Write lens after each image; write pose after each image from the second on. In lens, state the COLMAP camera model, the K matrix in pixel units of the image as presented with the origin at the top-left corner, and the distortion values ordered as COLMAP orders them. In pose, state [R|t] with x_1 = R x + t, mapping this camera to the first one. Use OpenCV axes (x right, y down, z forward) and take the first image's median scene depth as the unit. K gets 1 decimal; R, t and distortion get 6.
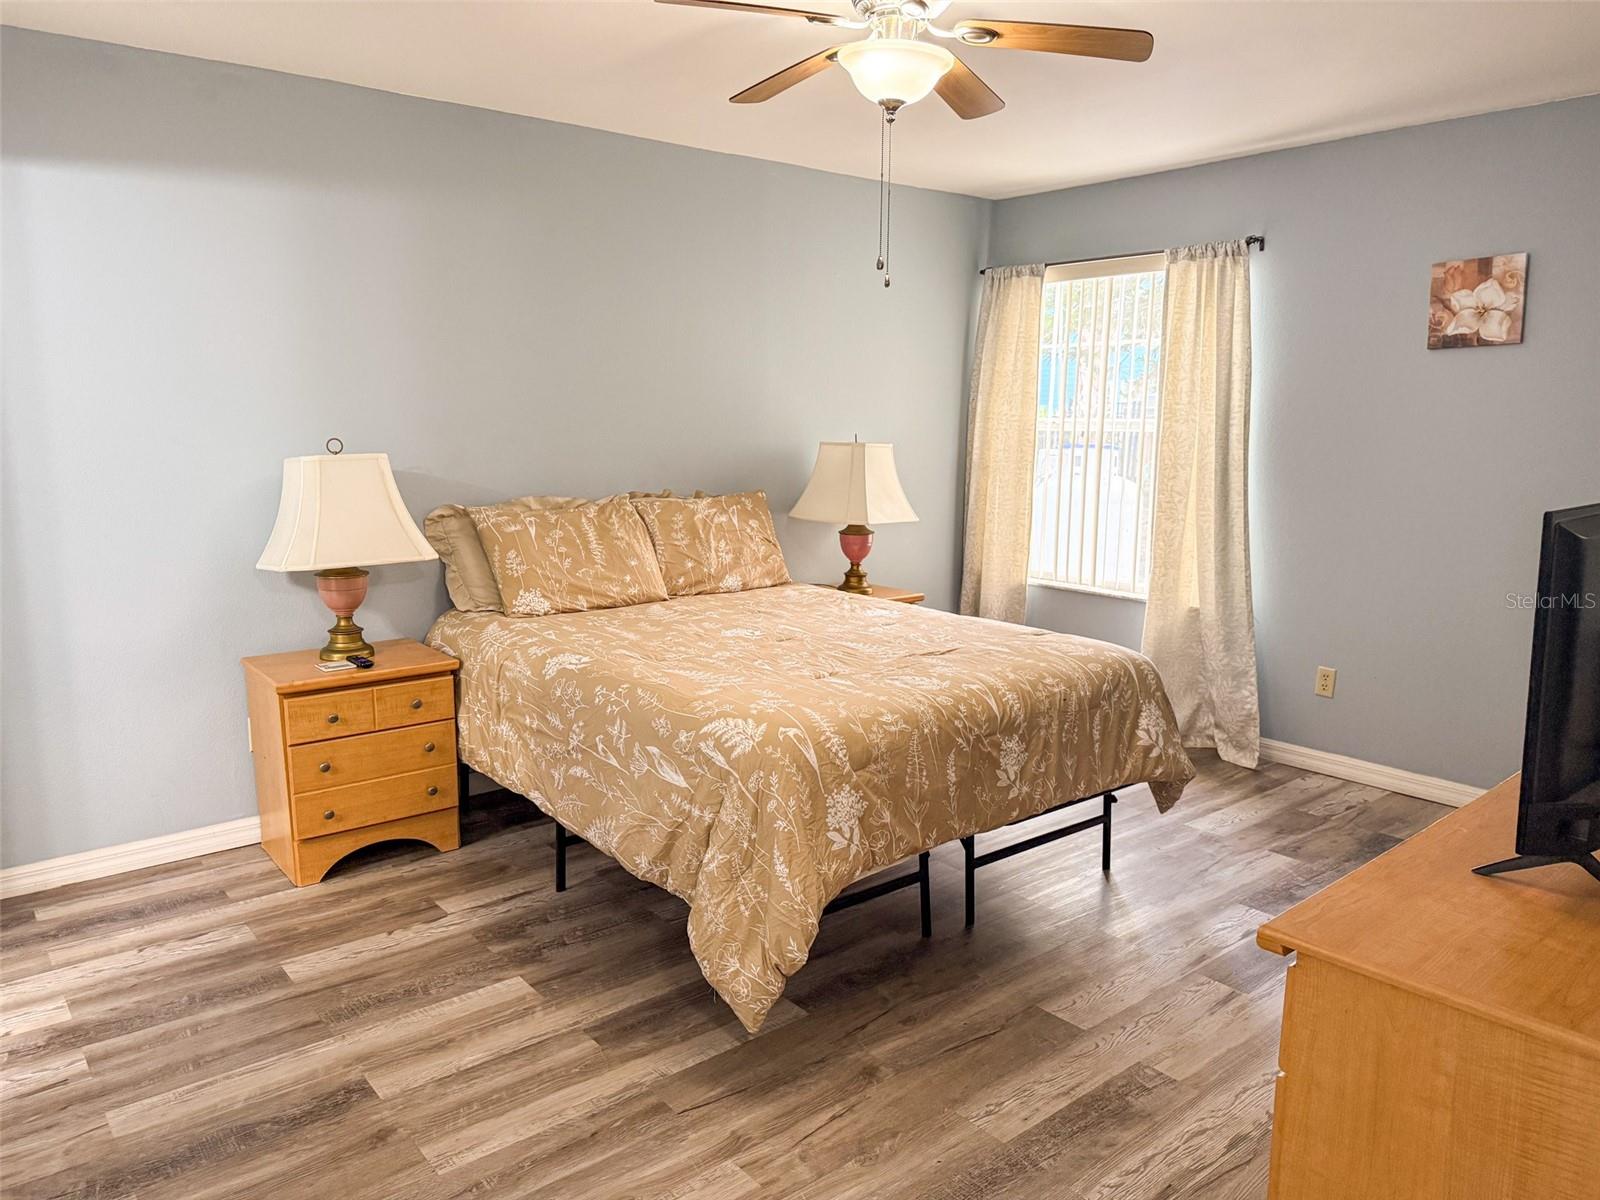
lens RADIAL K [[1149.4, 0, 790.8], [0, 1149.4, 585.9], [0, 0, 1]] dist [0.055631, -0.049470]
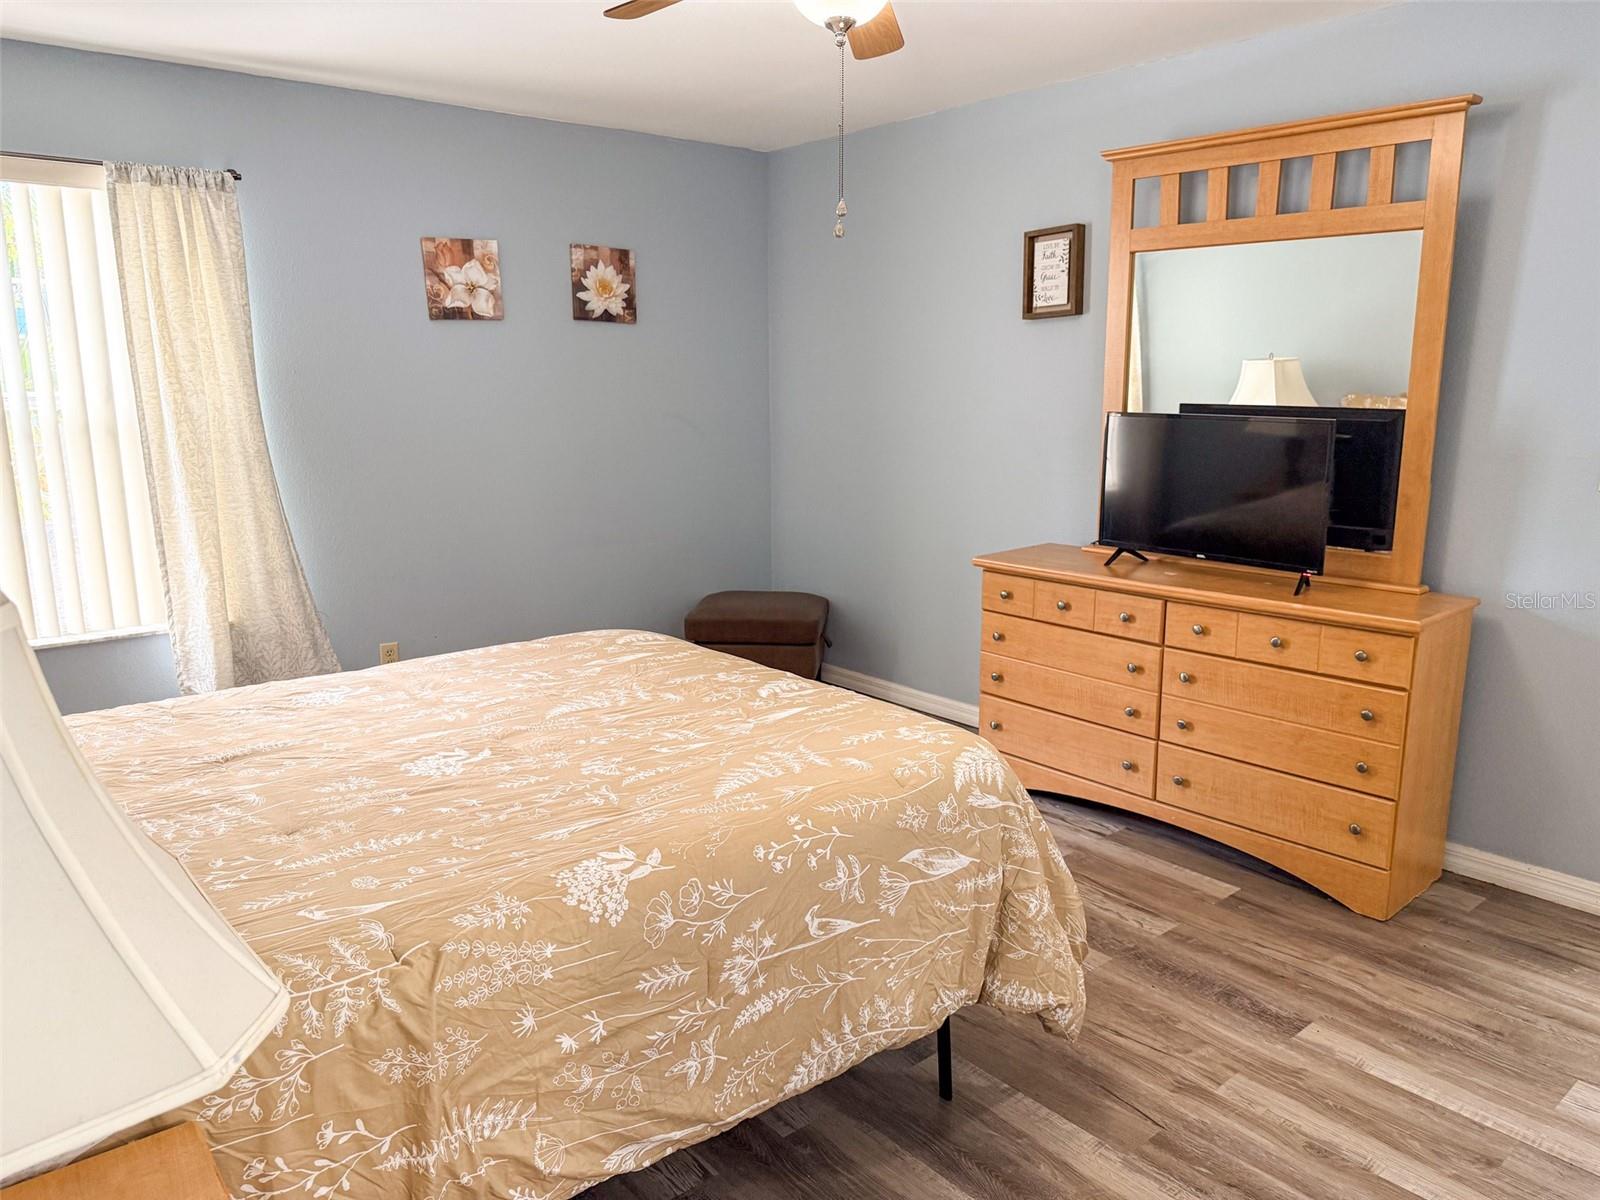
lens RADIAL K [[1131.3, 0, 800.0], [0, 1131.3, 600.0], [0, 0, 1]] dist [0.058386, -0.108653]
pose [[-0.024640, -0.199179, 0.979653, -0.657200], [0.158737, 0.966739, 0.200546, -0.138682], [-0.987013, 0.160448, 0.007797, 0.877347]]
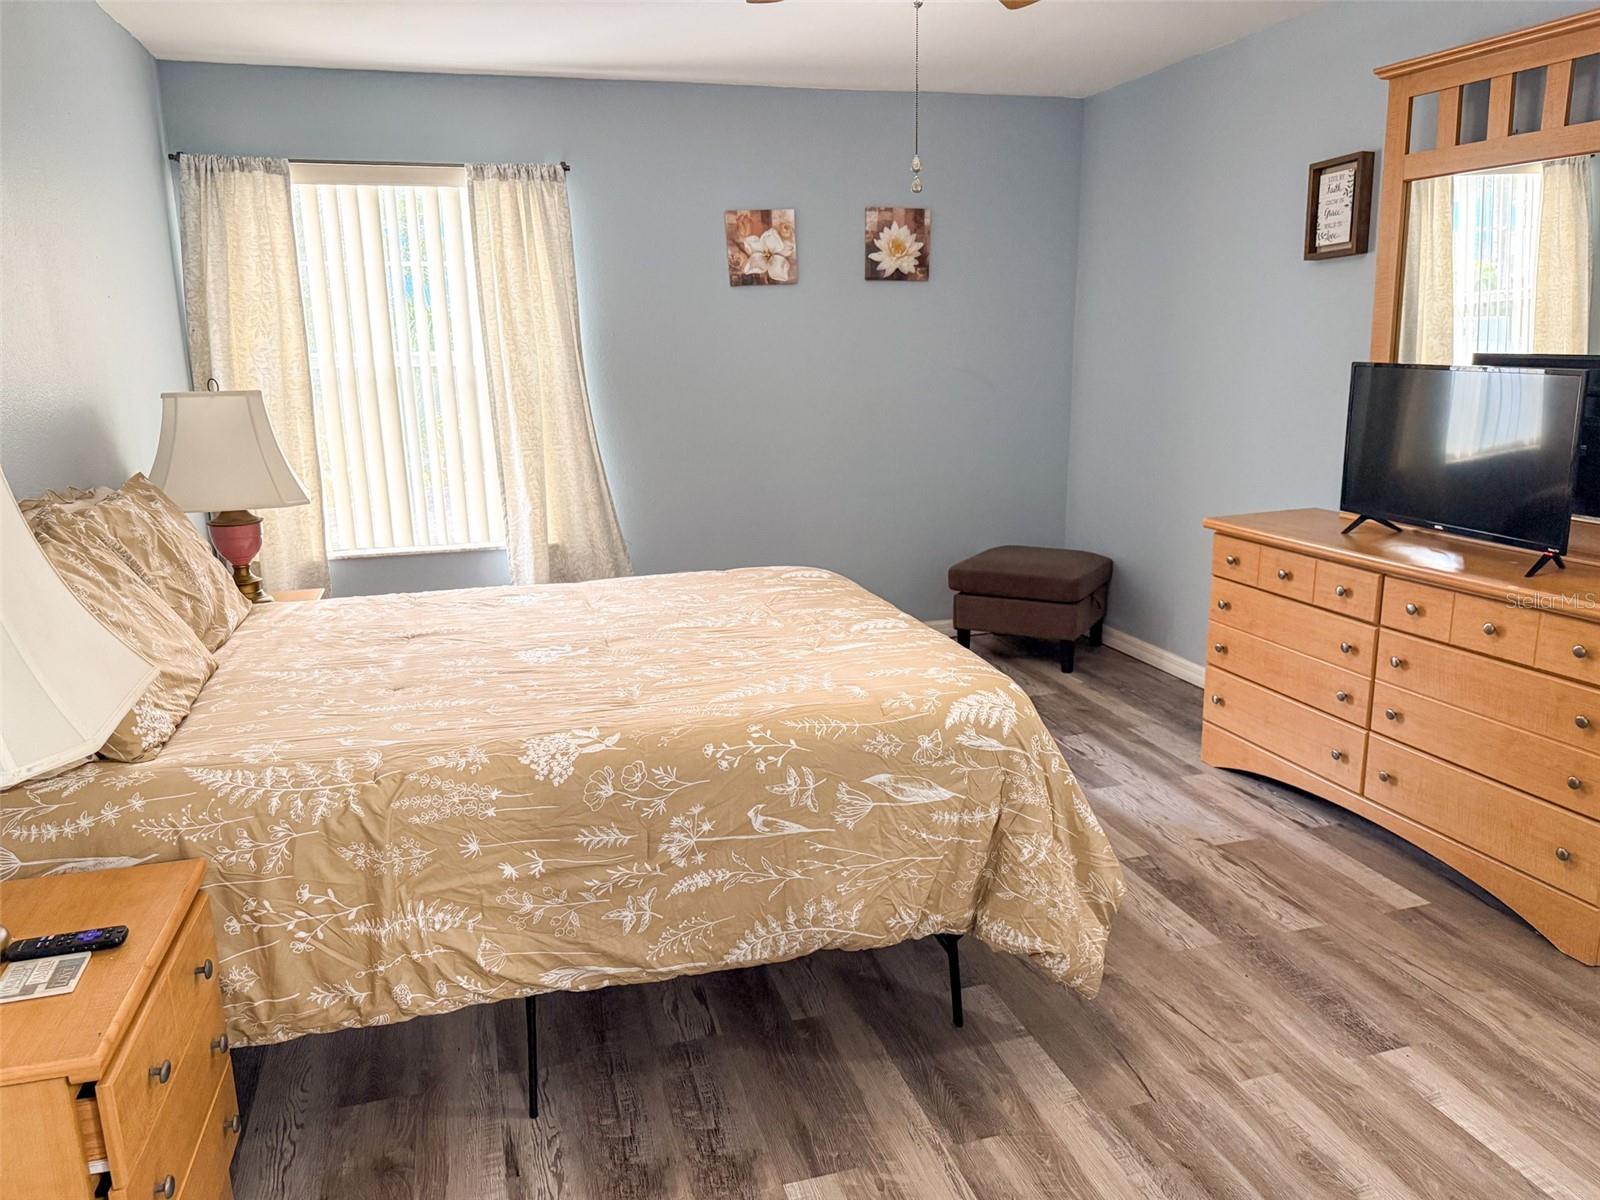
lens RADIAL K [[1131.1, 0, 800.0], [0, 1131.1, 600.0], [0, 0, 1]] dist [0.072166, -0.101901]
pose [[0.379086, -0.219758, 0.898889, -0.671984], [0.164497, 0.971924, 0.168240, -0.093163], [-0.910623, 0.084087, 0.404592, 0.617841]]
